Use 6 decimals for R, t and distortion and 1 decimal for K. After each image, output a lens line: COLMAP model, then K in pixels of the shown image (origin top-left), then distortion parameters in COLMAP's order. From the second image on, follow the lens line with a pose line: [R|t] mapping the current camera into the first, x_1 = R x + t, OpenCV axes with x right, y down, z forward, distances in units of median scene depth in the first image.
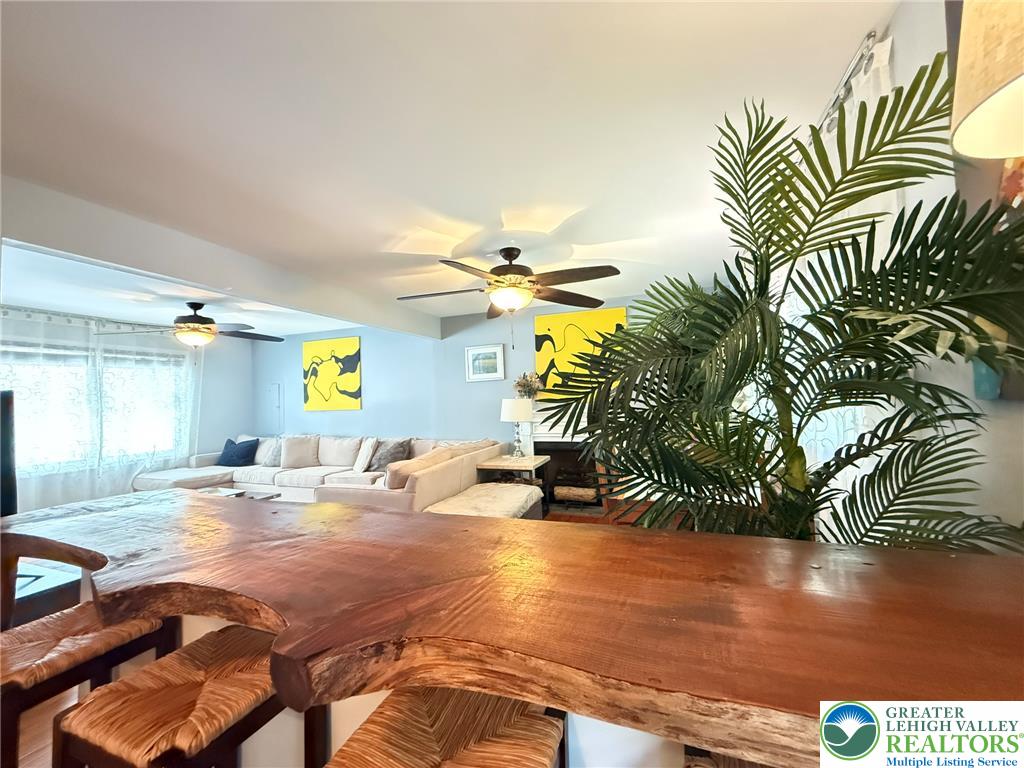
lens RADIAL K [[410.1, 0, 511.2], [0, 410.1, 386.4], [0, 0, 1]] dist [0.000499, -0.000124]
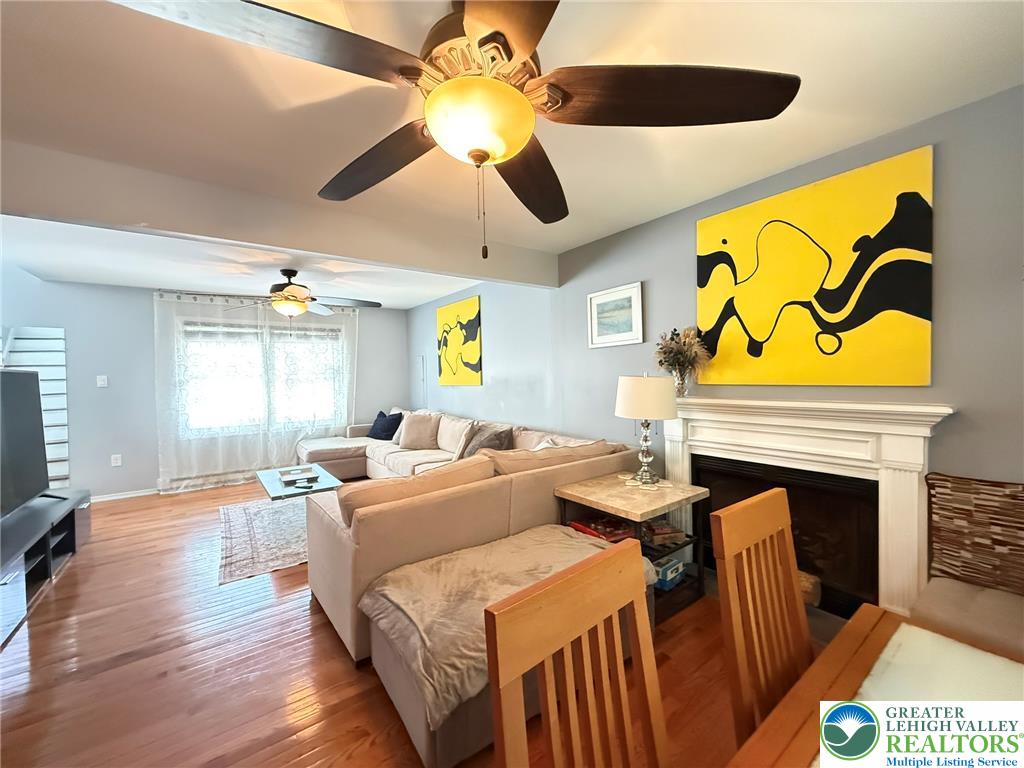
lens RADIAL K [[410.1, 0, 506.3], [0, 410.1, 383.6], [0, 0, 1]] dist [0.000499, -0.000124]
pose [[0.835764, 0.023762, -0.548575, 0.143222], [0.010618, 0.998177, 0.059413, 0.005058], [0.548986, -0.055480, 0.833988, 0.398525]]
